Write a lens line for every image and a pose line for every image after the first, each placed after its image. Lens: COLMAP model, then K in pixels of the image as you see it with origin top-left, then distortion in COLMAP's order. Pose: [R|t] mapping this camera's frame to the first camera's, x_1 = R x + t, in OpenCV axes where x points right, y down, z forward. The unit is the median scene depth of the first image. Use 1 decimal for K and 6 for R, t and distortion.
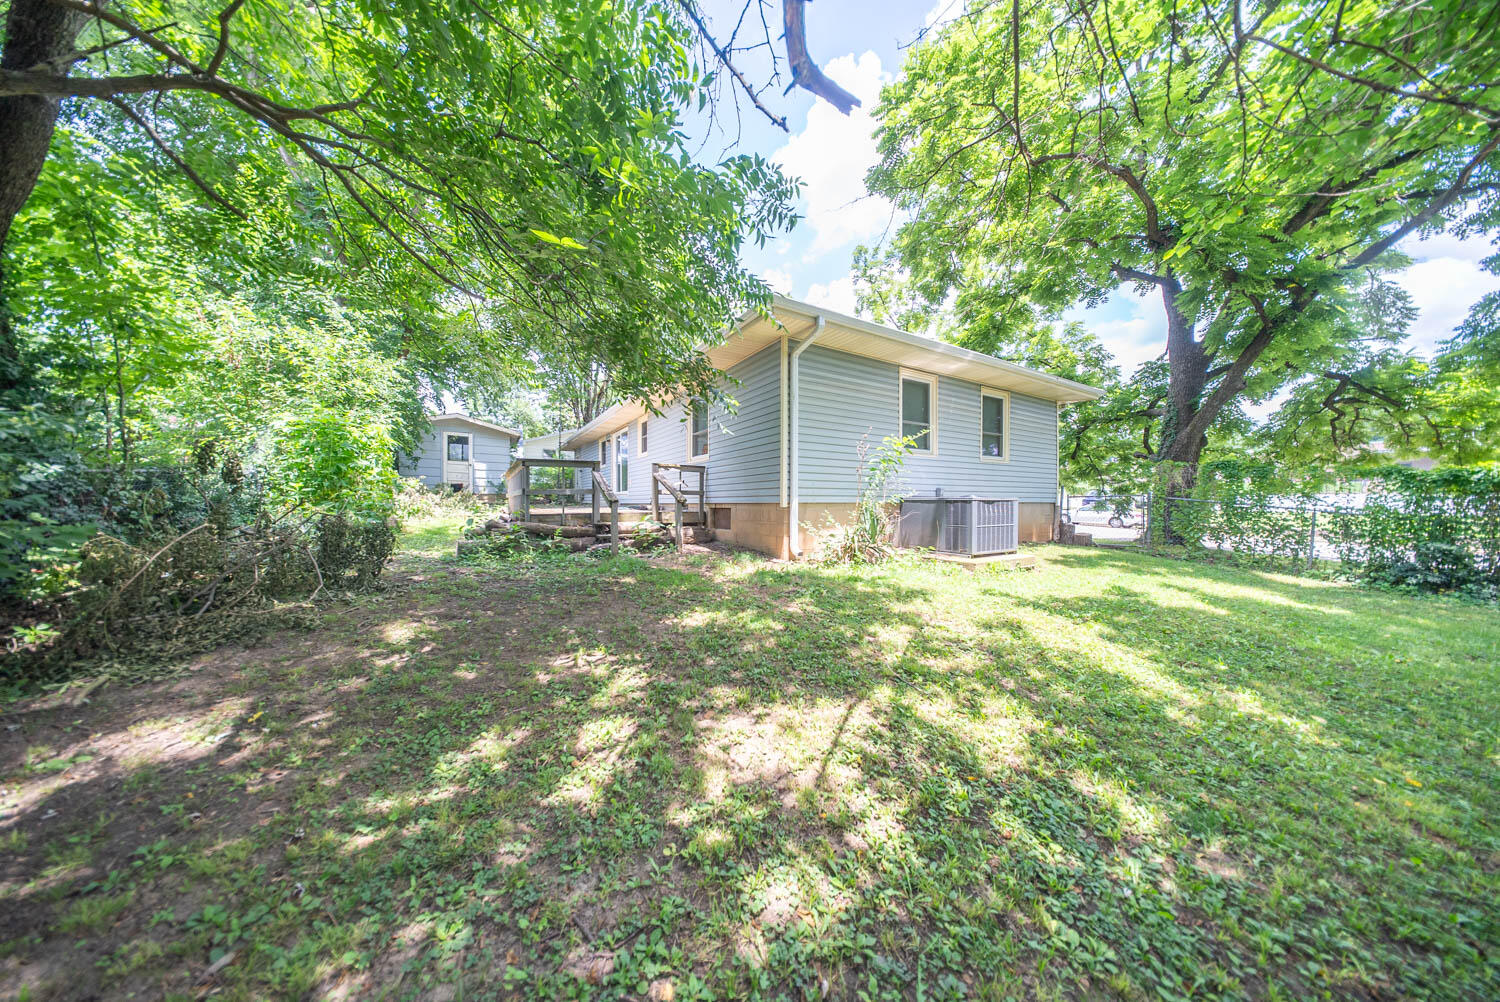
lens RADIAL K [[442.1, 0, 755.4], [0, 442.1, 500.4], [0, 0, 1]] dist [-0.001614, -0.000729]
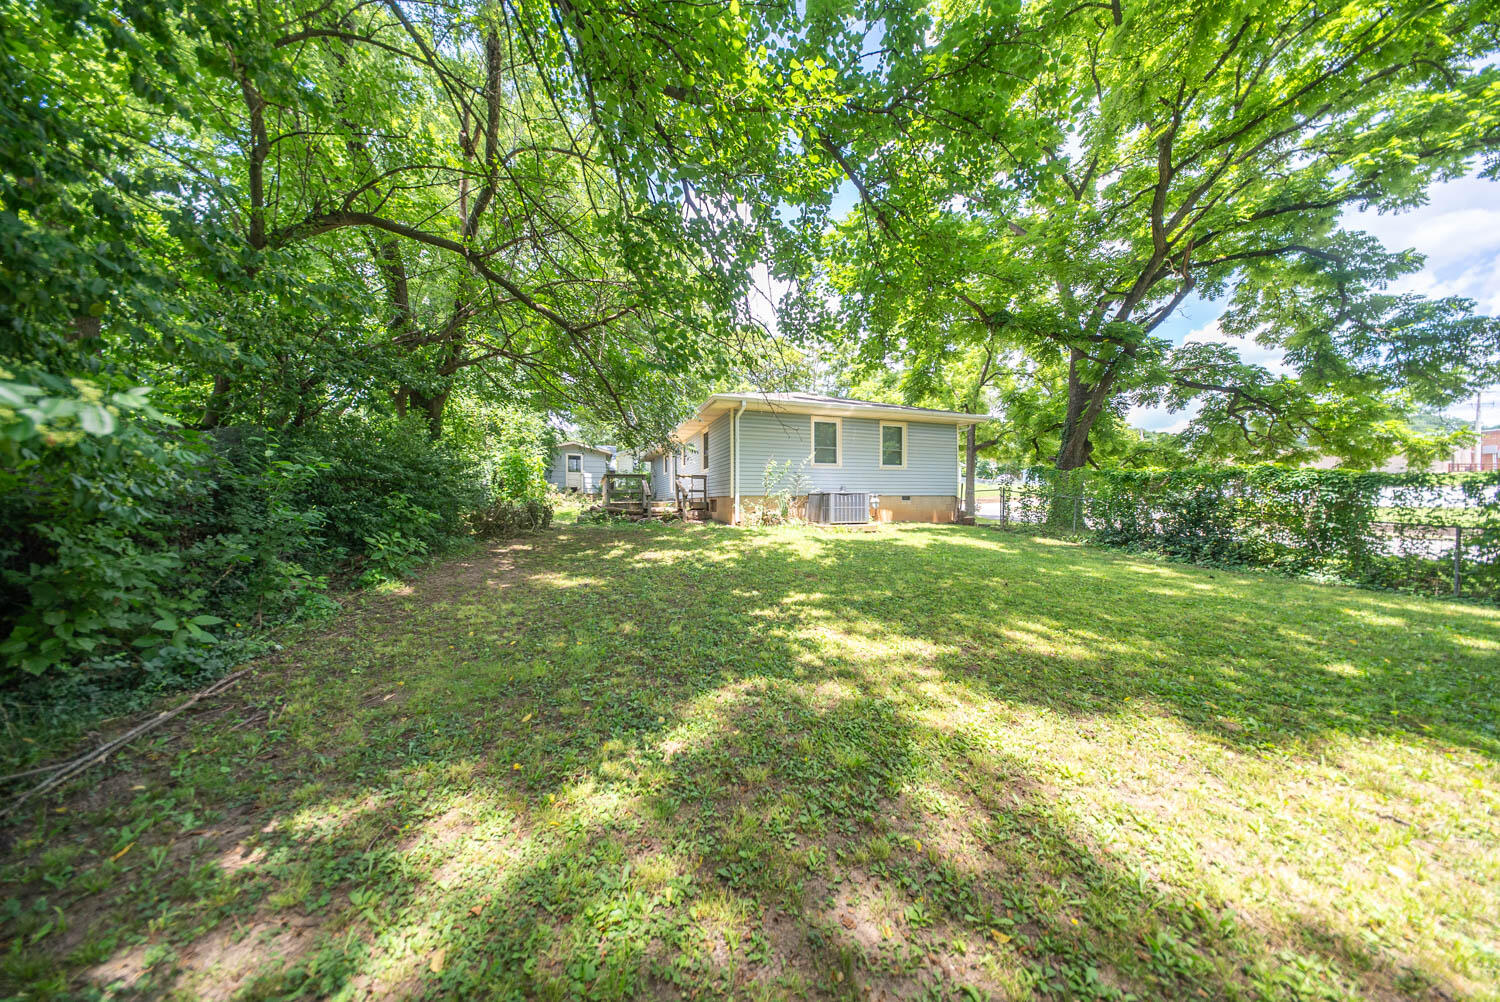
lens RADIAL K [[442.1, 0, 747.1], [0, 442.1, 502.2], [0, 0, 1]] dist [-0.001614, -0.000729]
pose [[0.977295, -0.004171, -0.211840, 0.415365], [0.005096, 0.999980, 0.003817, 0.020942], [0.211820, -0.004810, 0.977297, -0.657518]]
